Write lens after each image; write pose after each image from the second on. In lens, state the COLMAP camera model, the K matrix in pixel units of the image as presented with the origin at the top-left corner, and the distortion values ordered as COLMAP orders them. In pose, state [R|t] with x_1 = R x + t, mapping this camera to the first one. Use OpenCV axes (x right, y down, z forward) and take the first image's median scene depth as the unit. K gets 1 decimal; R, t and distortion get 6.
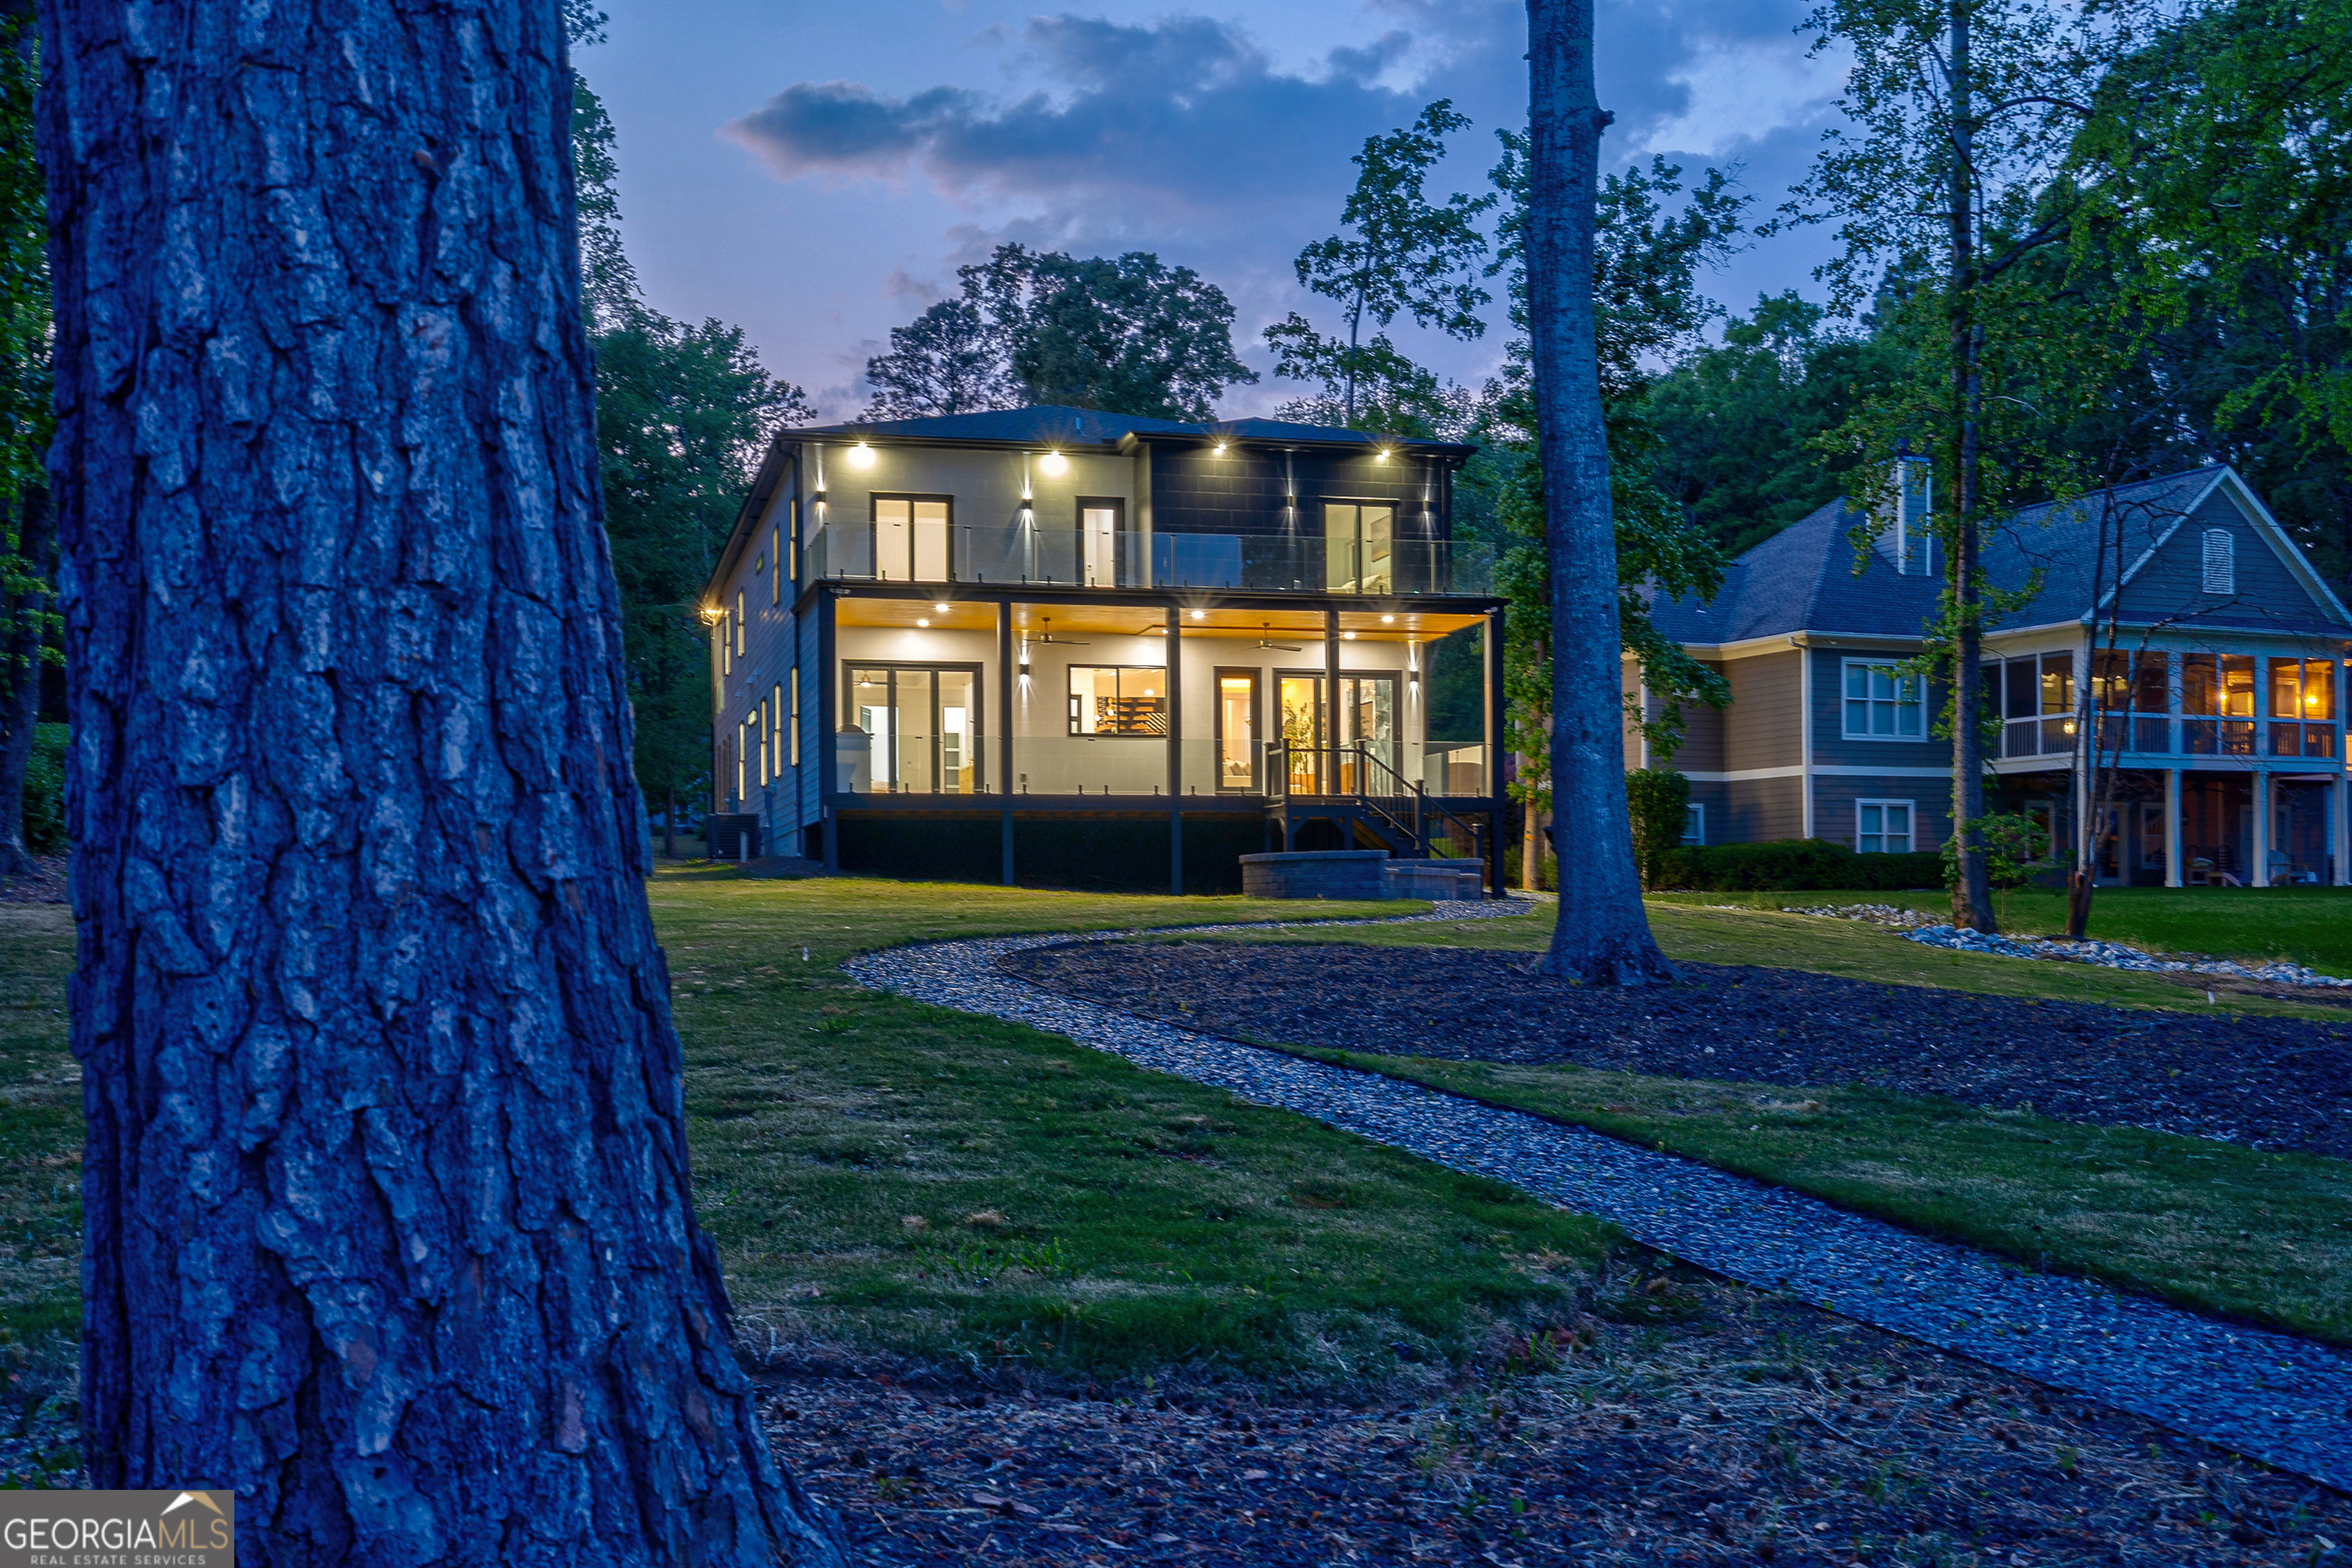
lens RADIAL K [[2375.4, 0, 1170.4], [0, 2375.4, 796.3], [0, 0, 1]] dist [0.013102, 0.000000]
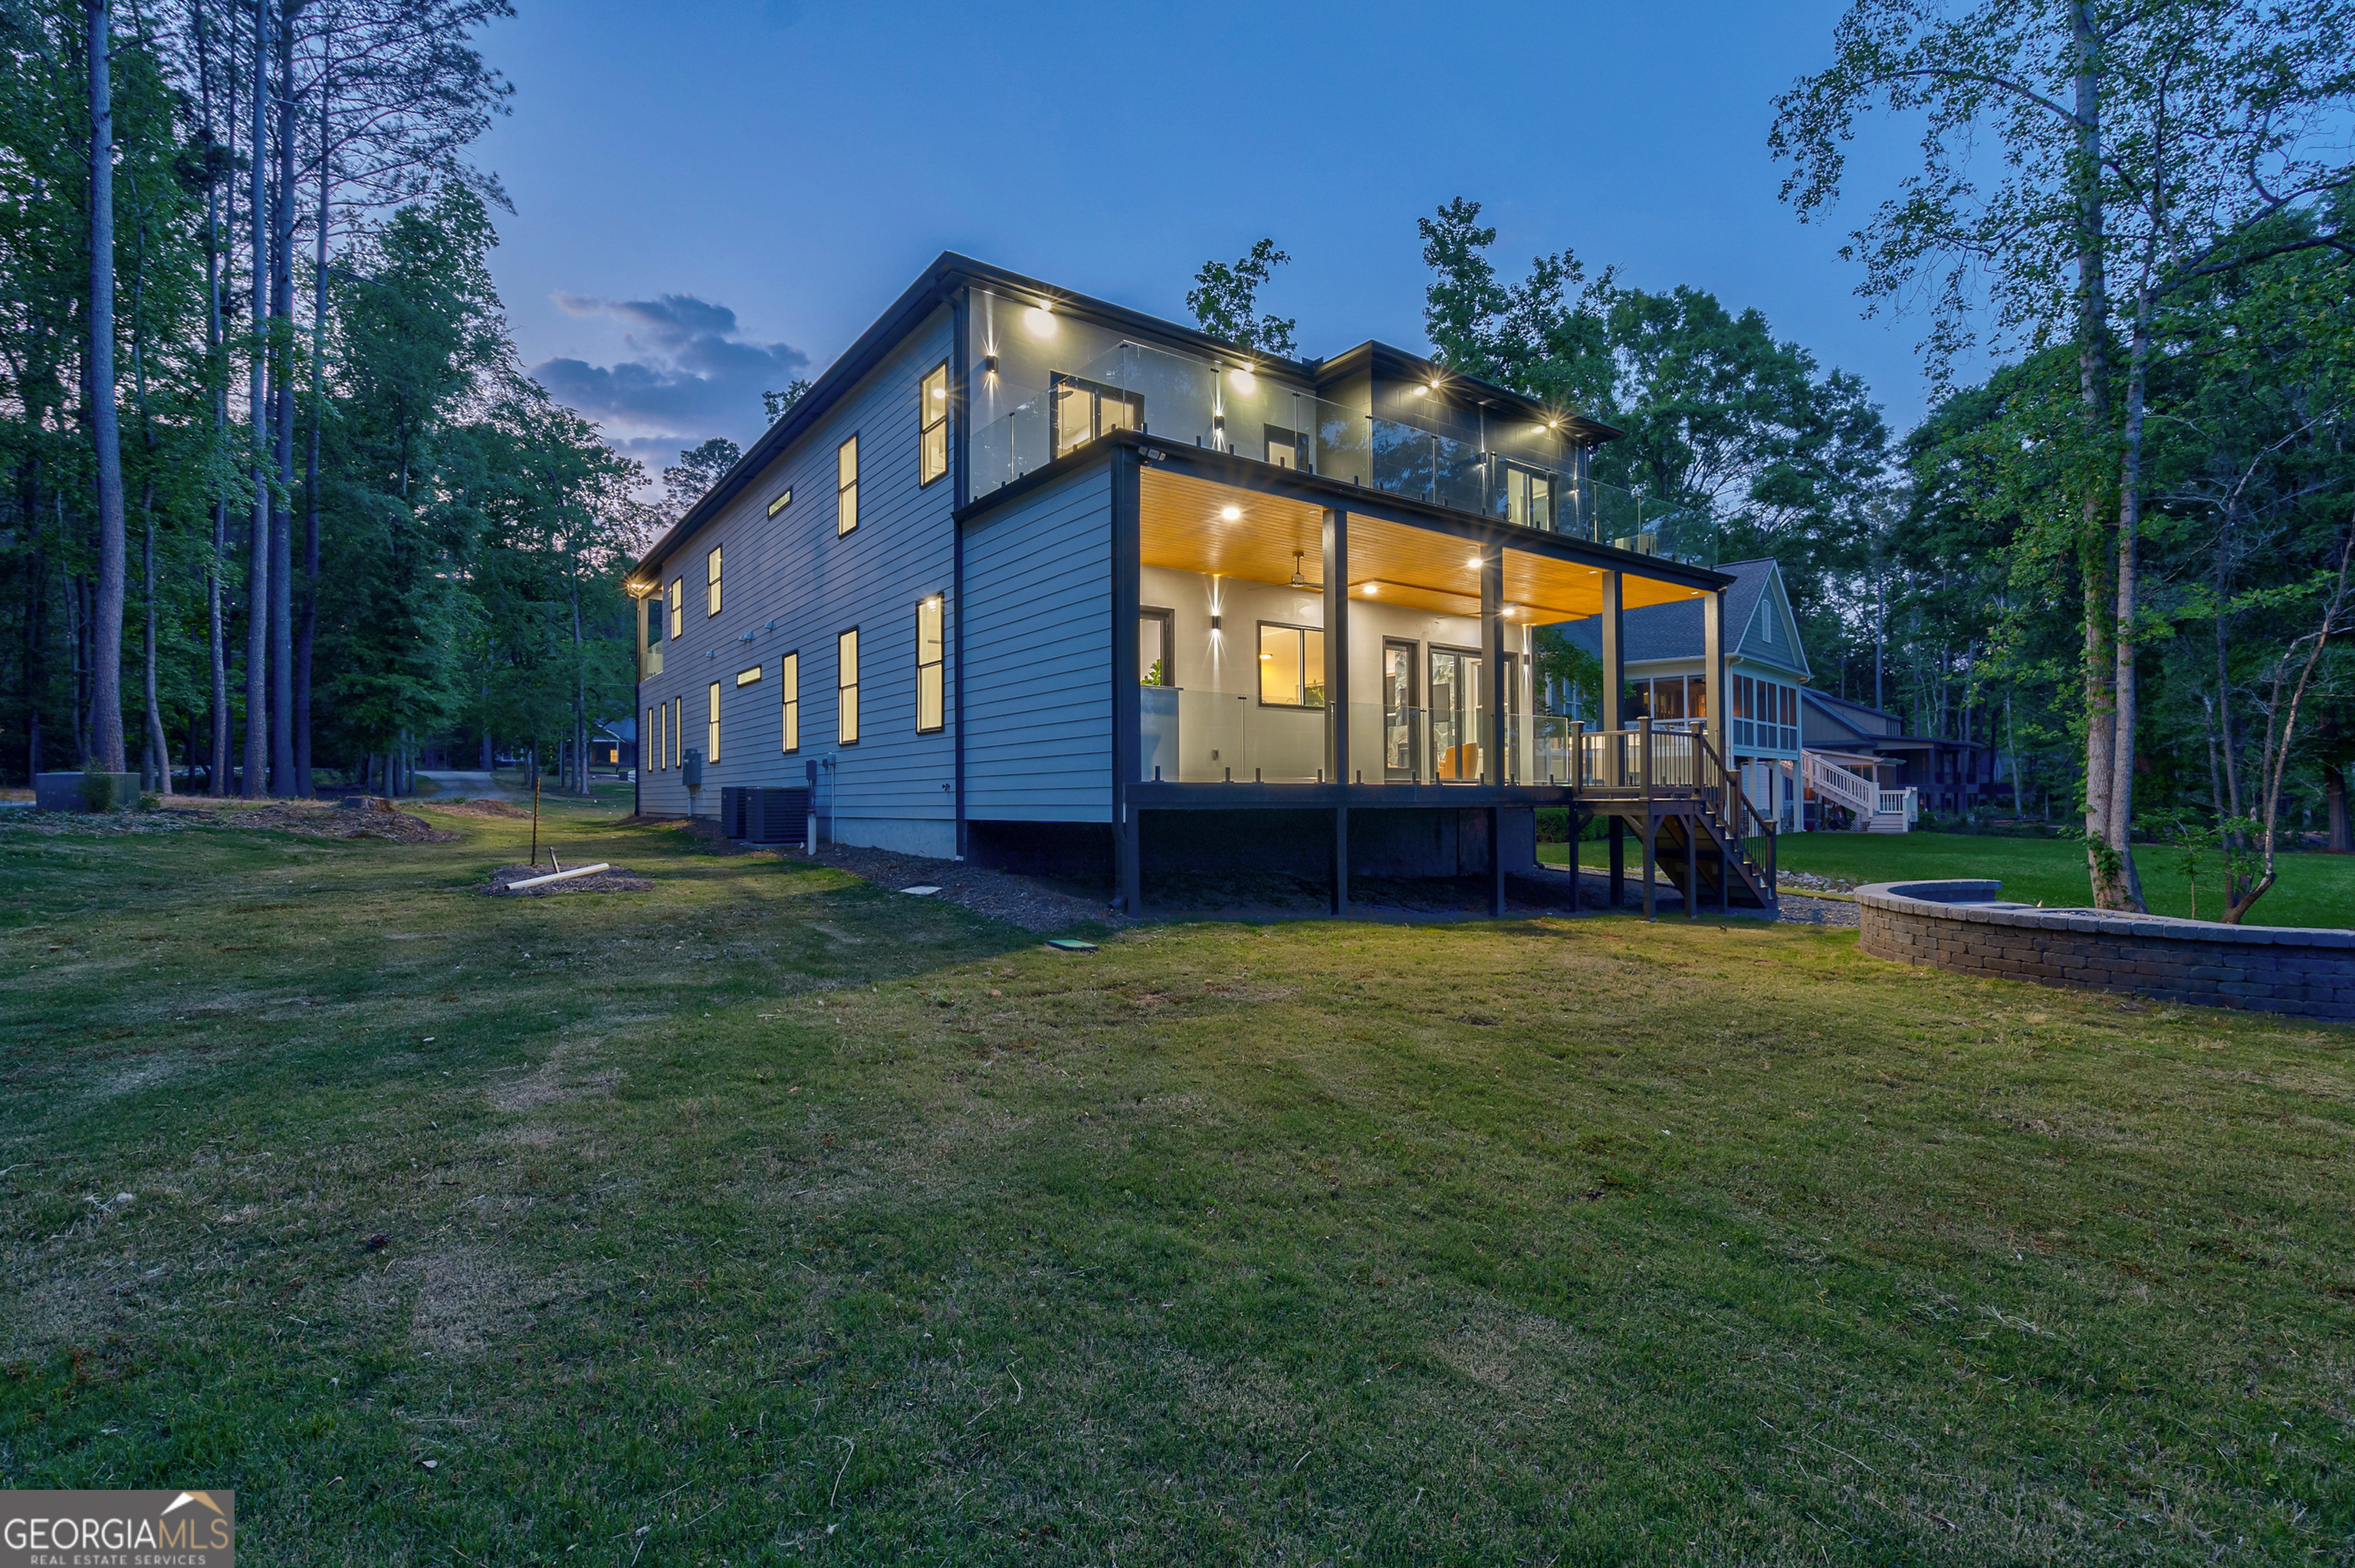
lens RADIAL K [[1074.5, 0, 1196.5], [0, 1074.5, 764.2], [0, 0, 1]] dist [-0.001606, 0.000849]
pose [[0.927538, 0.015611, 0.373404, -0.200189], [-0.021792, 0.999686, 0.012339, -0.008708], [-0.373094, -0.019582, 0.927587, 0.639272]]
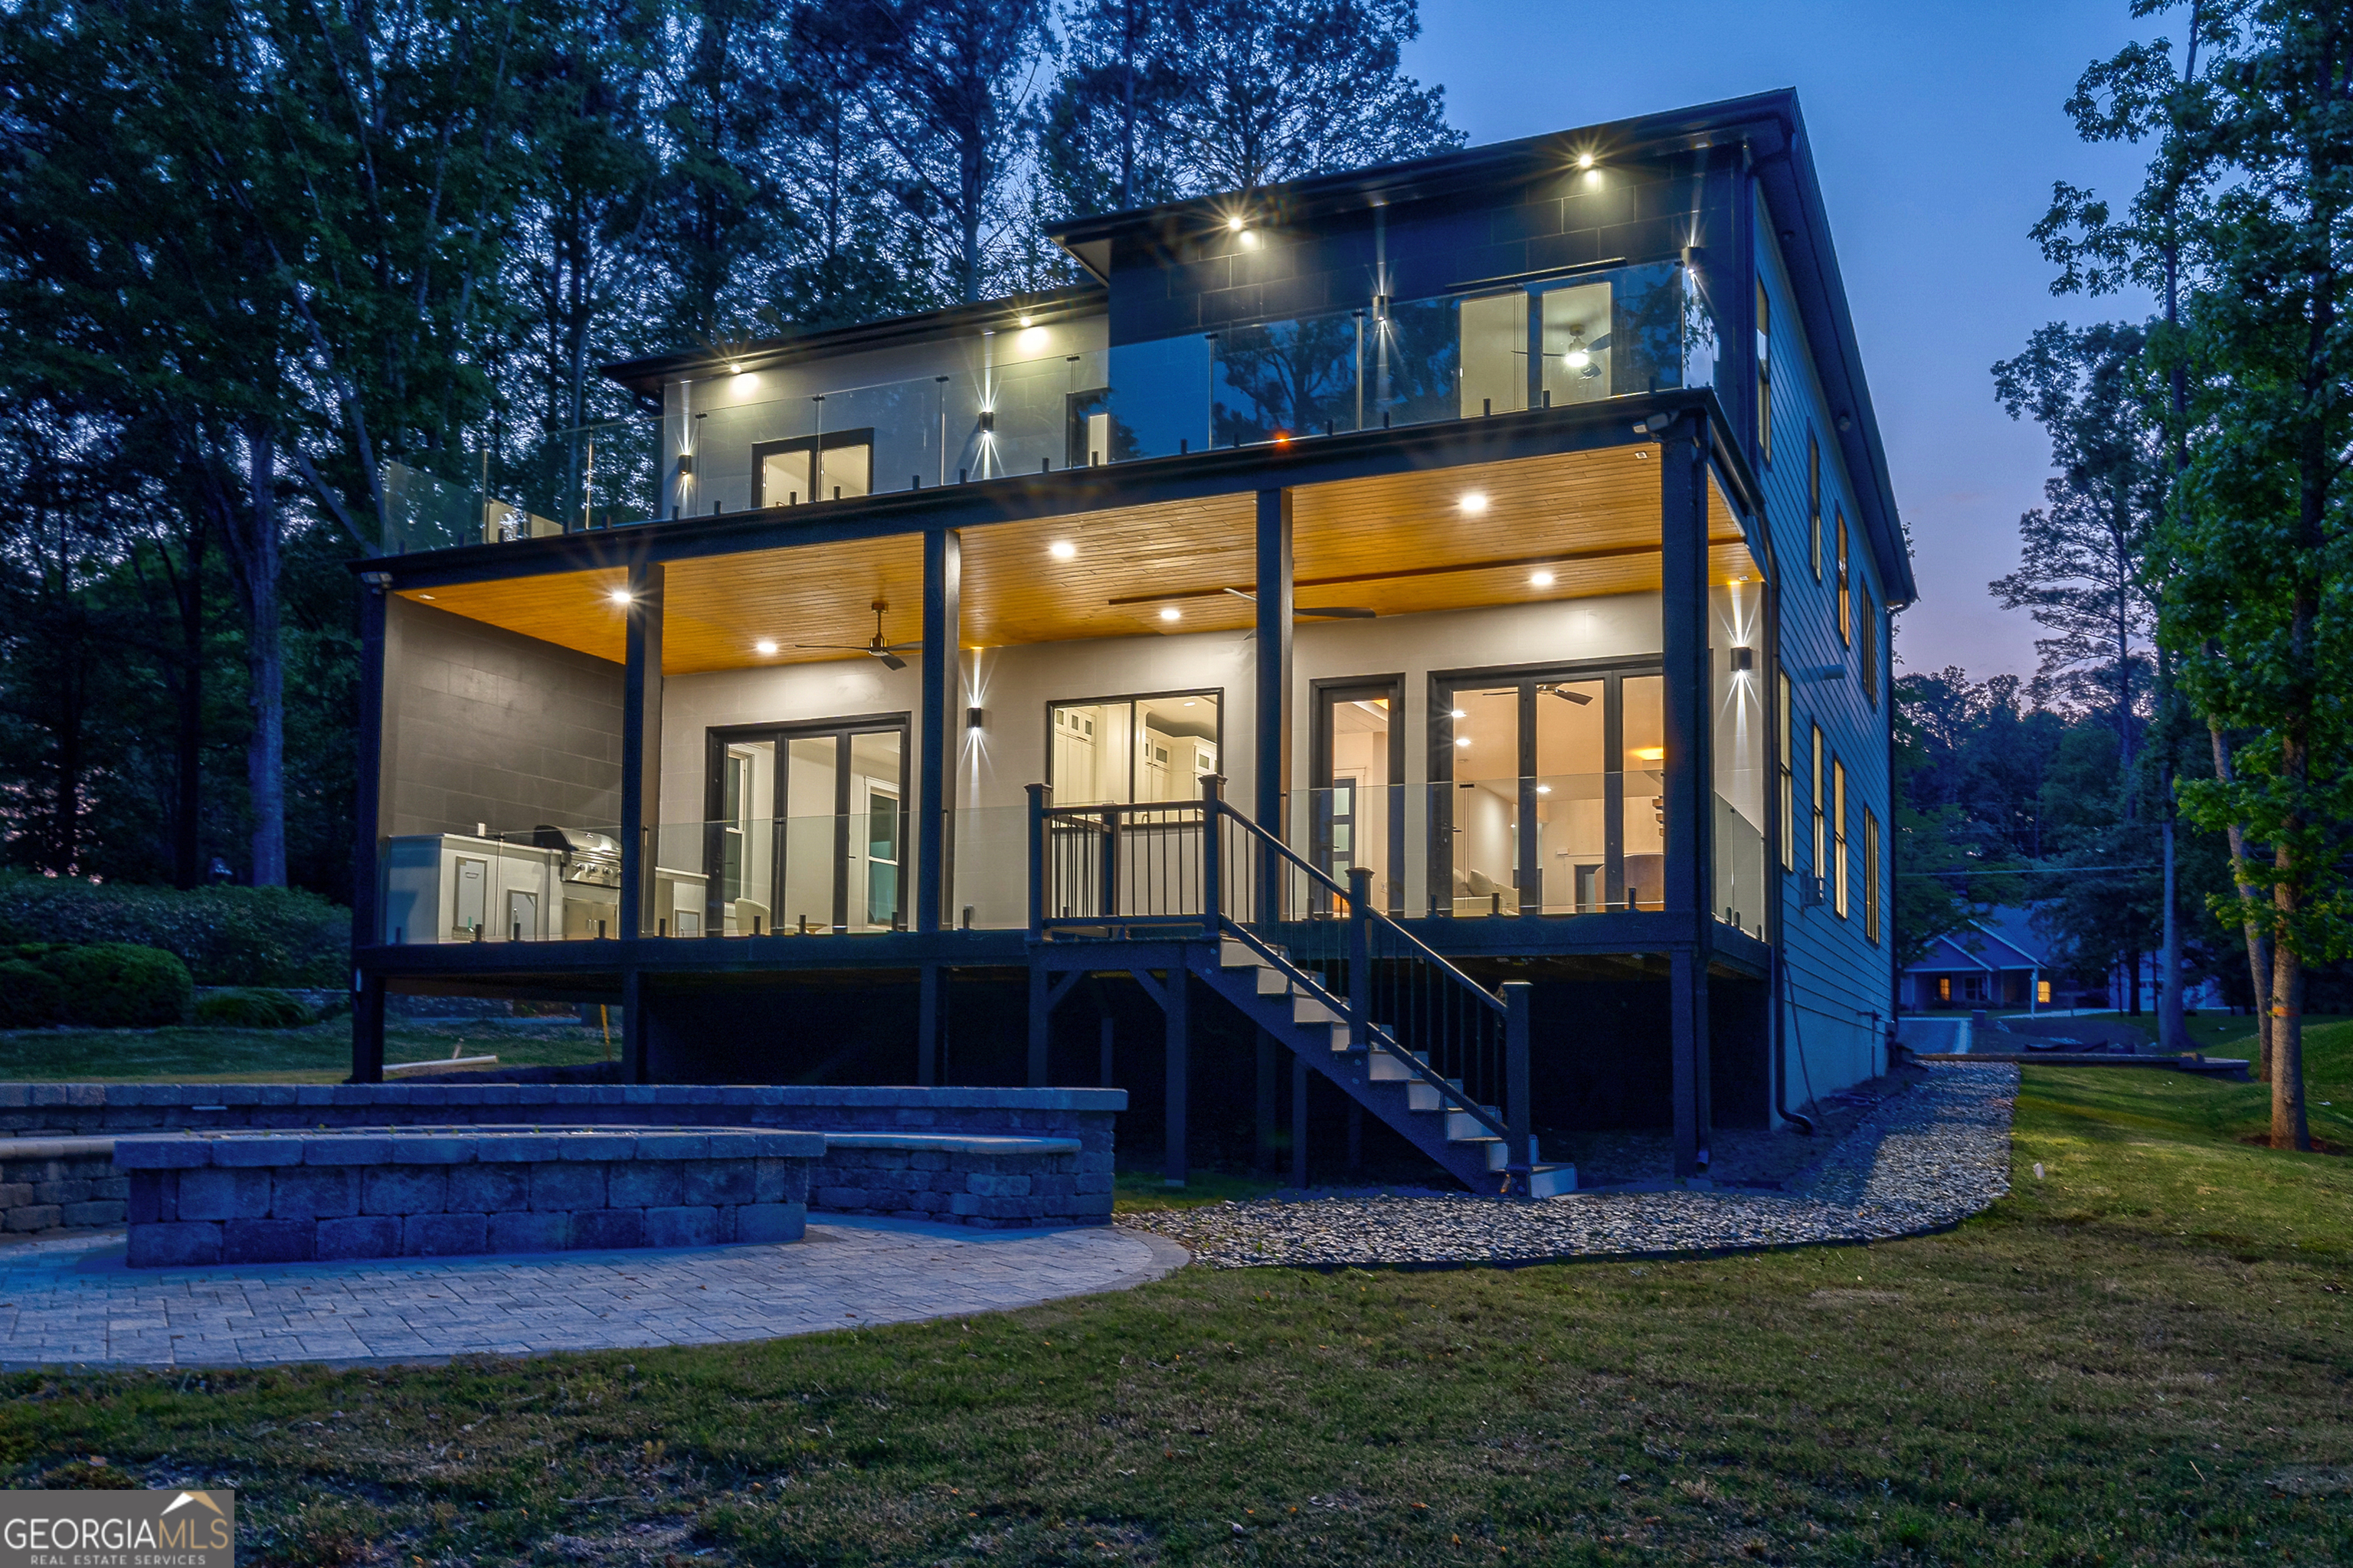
lens RADIAL K [[1880.1, 0, 1262.2], [0, 1880.1, 908.0], [0, 0, 1]] dist [0.023430, -0.005946]
pose [[0.801701, -0.040042, -0.596383, 0.245034], [0.016446, 0.998854, -0.044957, 0.011570], [0.597499, 0.026234, 0.801440, 0.671104]]
